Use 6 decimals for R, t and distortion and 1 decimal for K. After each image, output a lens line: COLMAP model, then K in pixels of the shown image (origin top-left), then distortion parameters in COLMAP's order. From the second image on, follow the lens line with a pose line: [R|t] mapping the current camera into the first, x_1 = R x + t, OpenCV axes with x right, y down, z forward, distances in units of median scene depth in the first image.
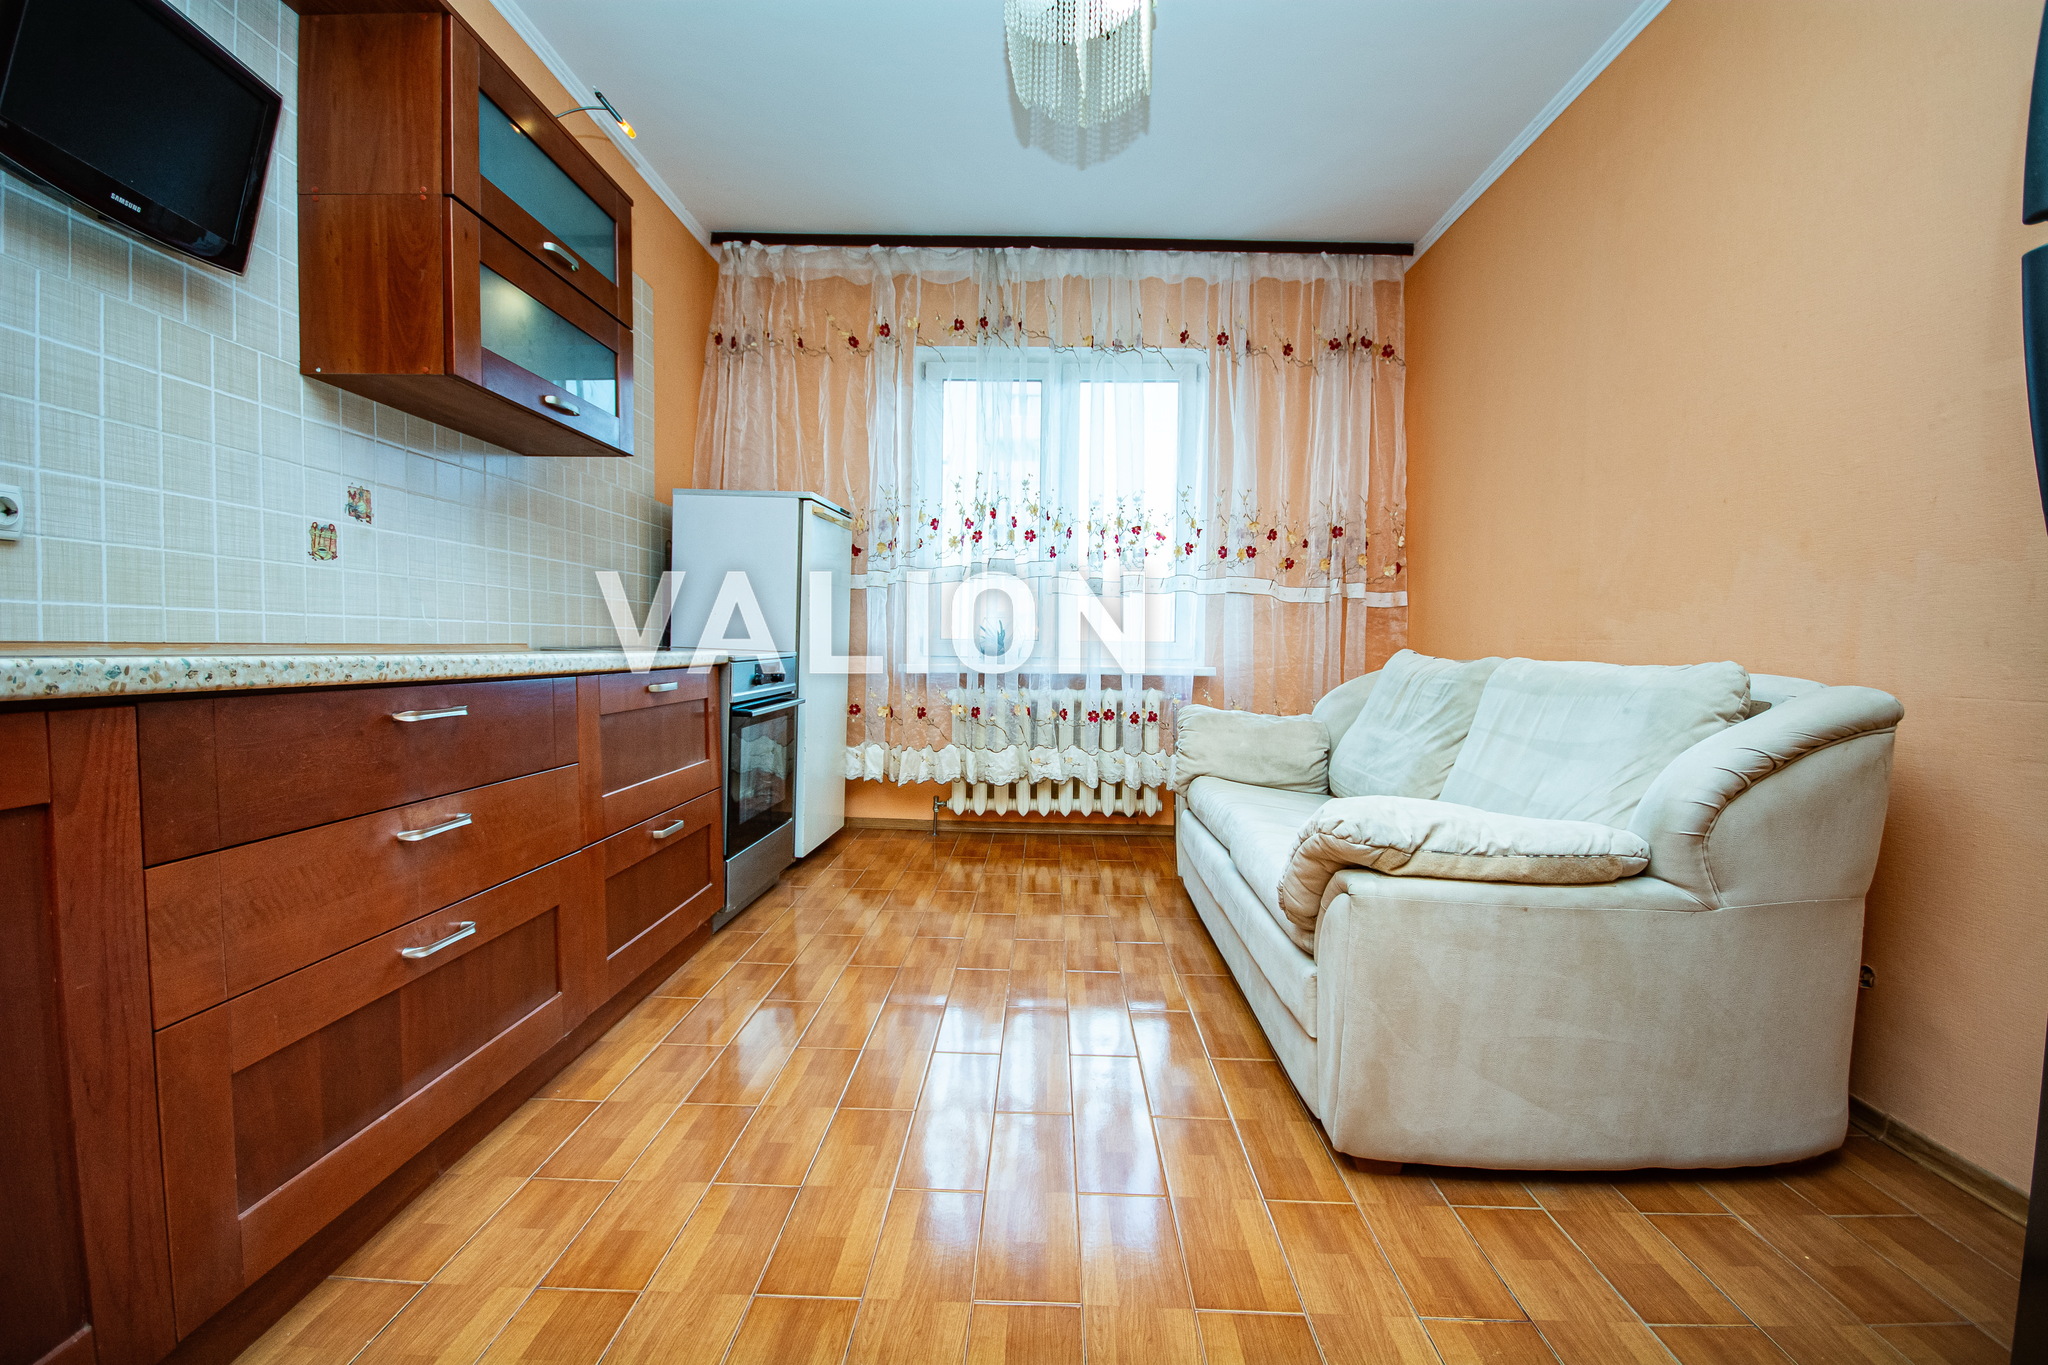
lens RADIAL K [[896.7, 0, 1024.0], [0, 896.7, 682.5], [0, 0, 1]] dist [0.008356, -0.011765]
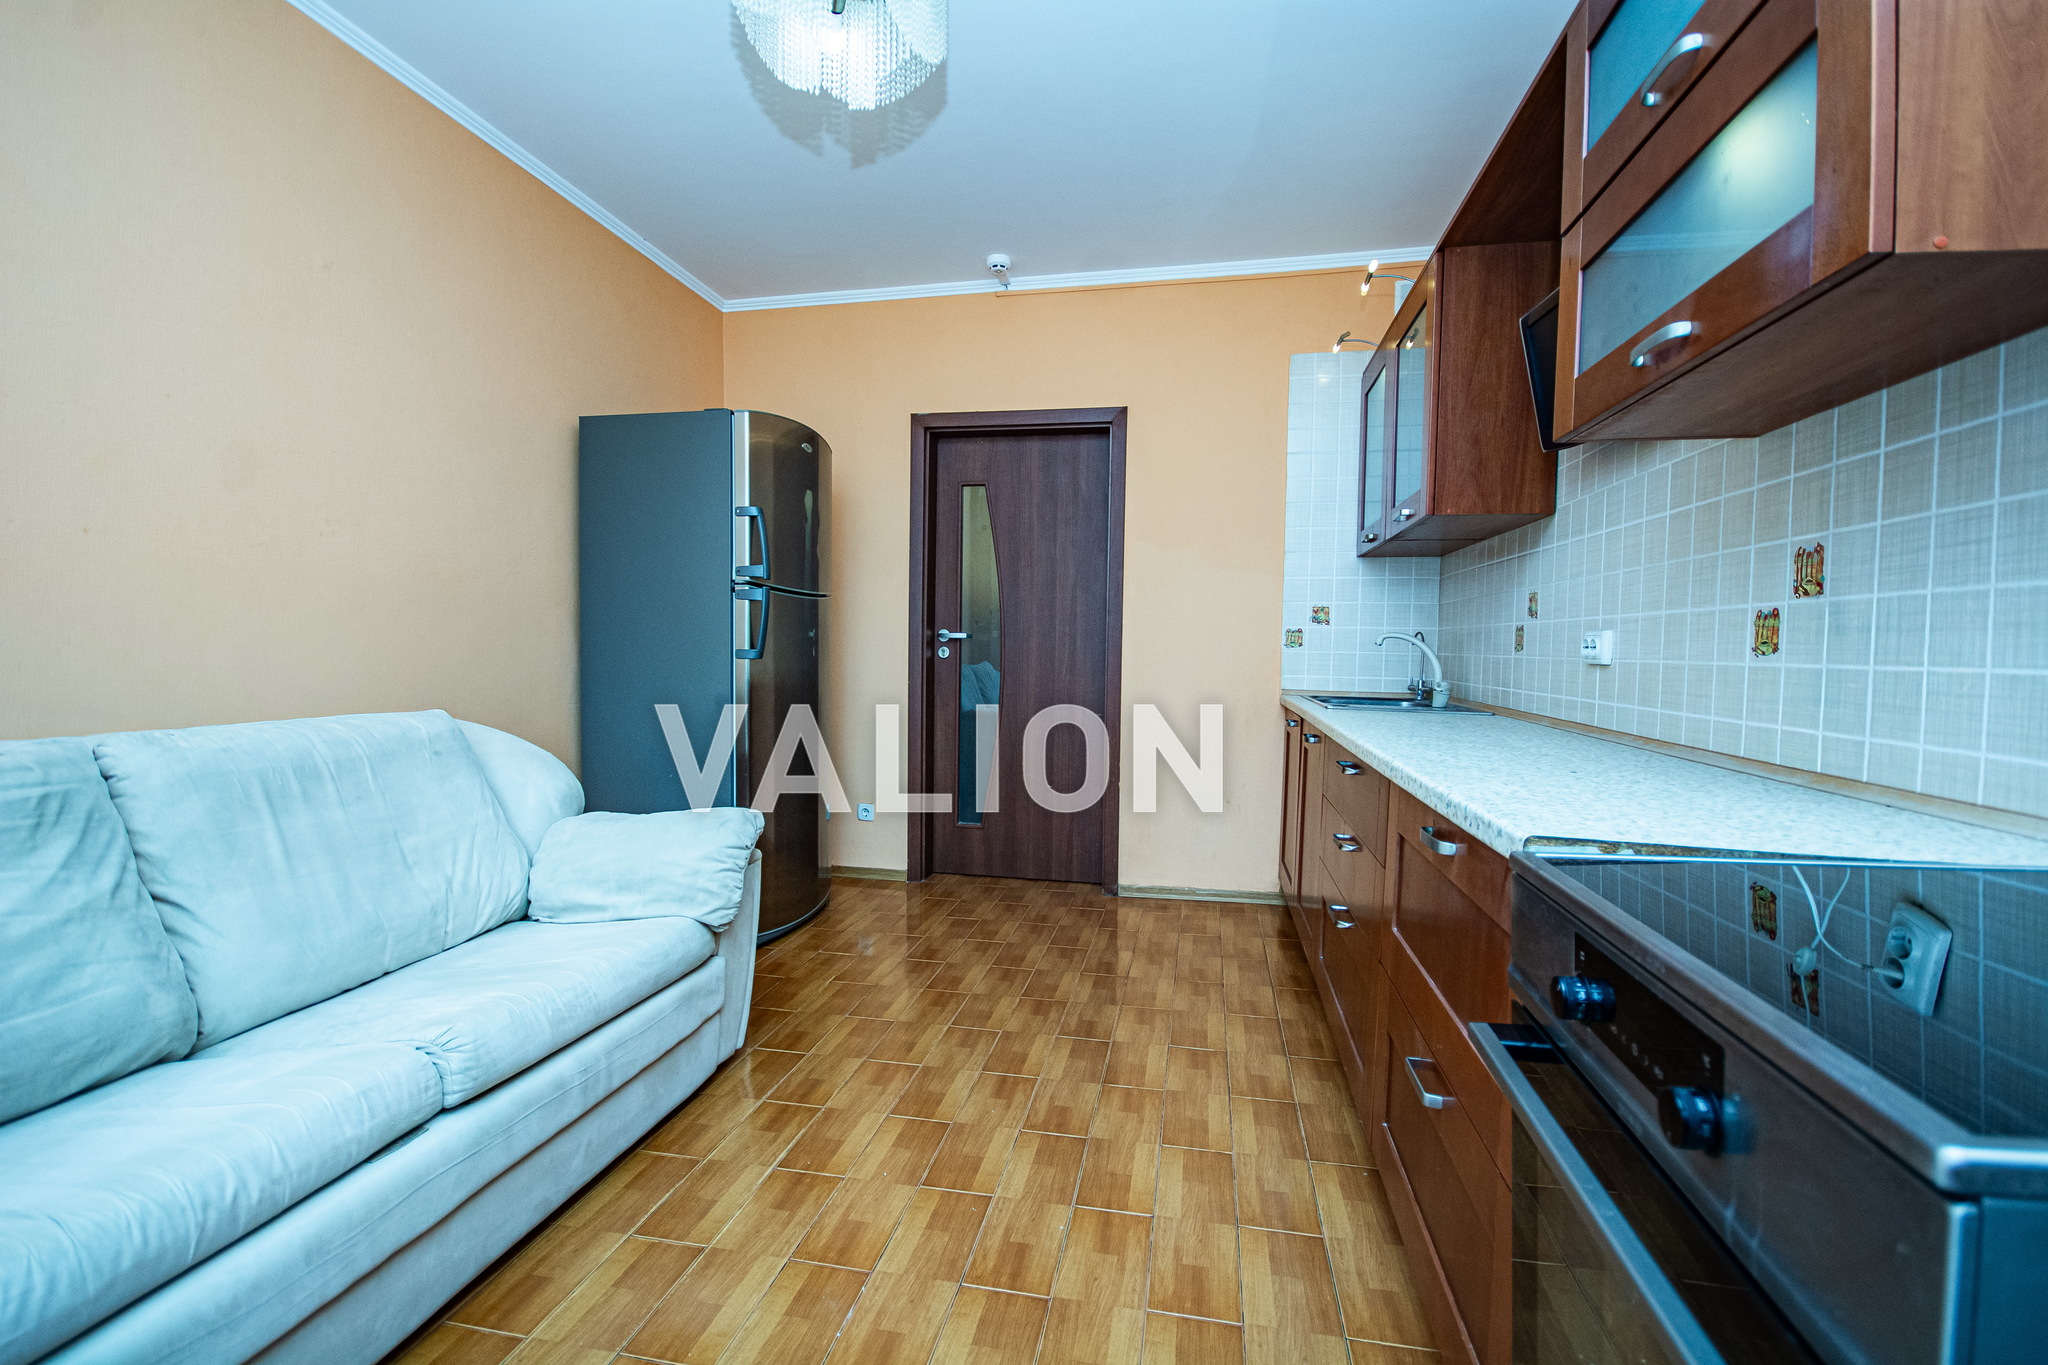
lens RADIAL K [[910.5, 0, 1024.0], [0, 910.5, 682.5], [0, 0, 1]] dist [0.011518, -0.014372]
pose [[-0.985372, -0.034553, 0.166876, -0.225952], [-0.020968, 0.996371, 0.082494, -0.137545], [-0.169120, 0.077788, -0.982521, 1.582956]]
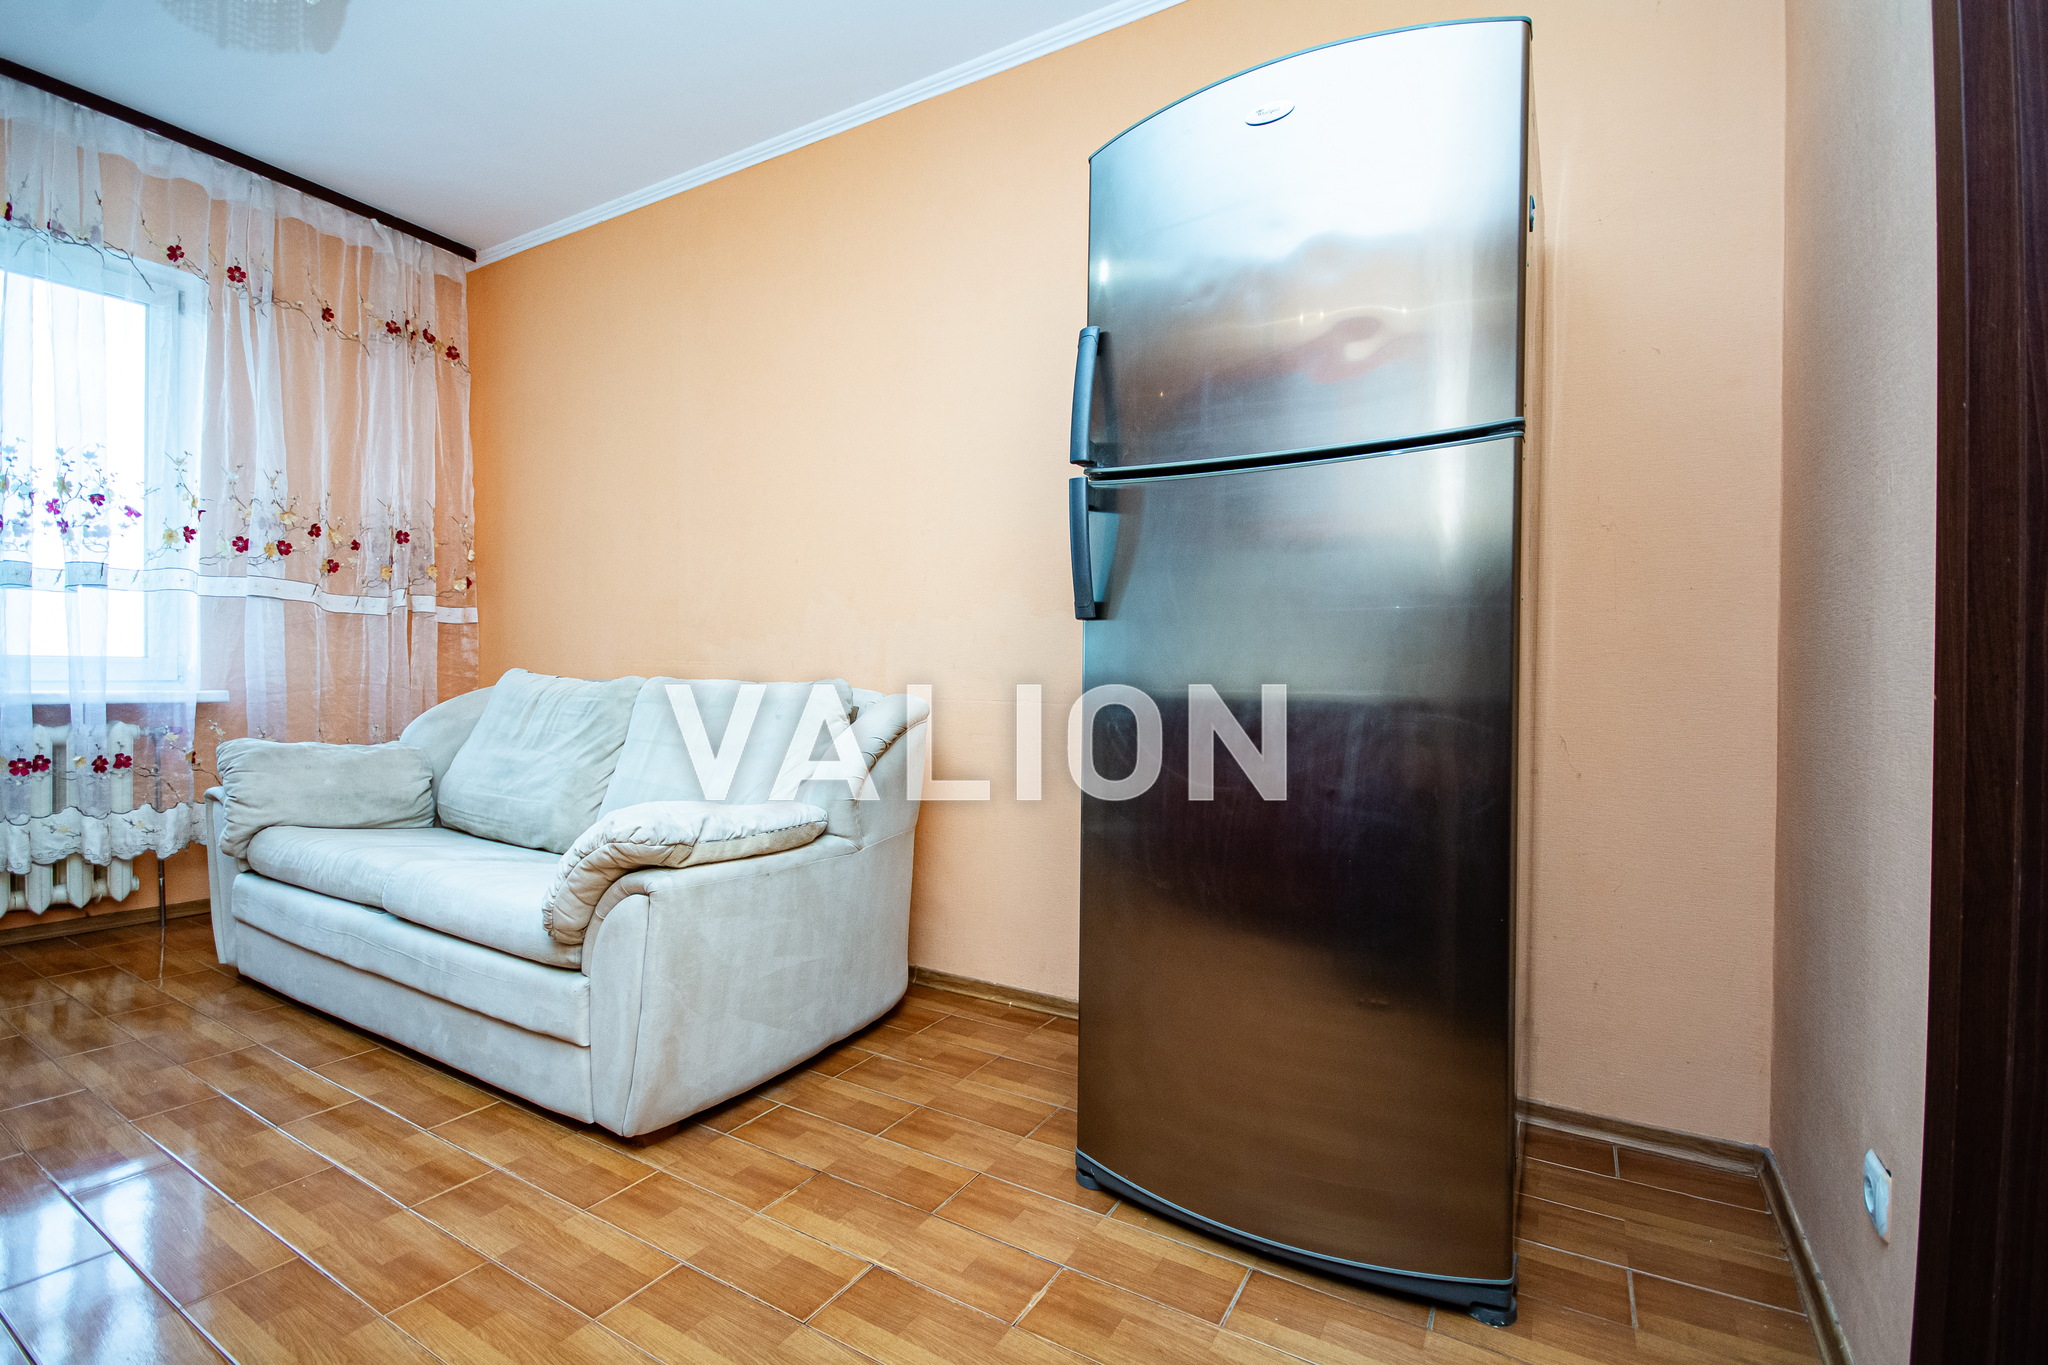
lens RADIAL K [[910.1, 0, 1015.2], [0, 910.1, 684.4], [0, 0, 1]] dist [0.025633, -0.019458]
pose [[0.491534, -0.014305, 0.870741, -0.253065], [0.027889, 0.999611, 0.000679, -0.006453], [-0.870411, 0.023951, 0.491742, 0.027506]]
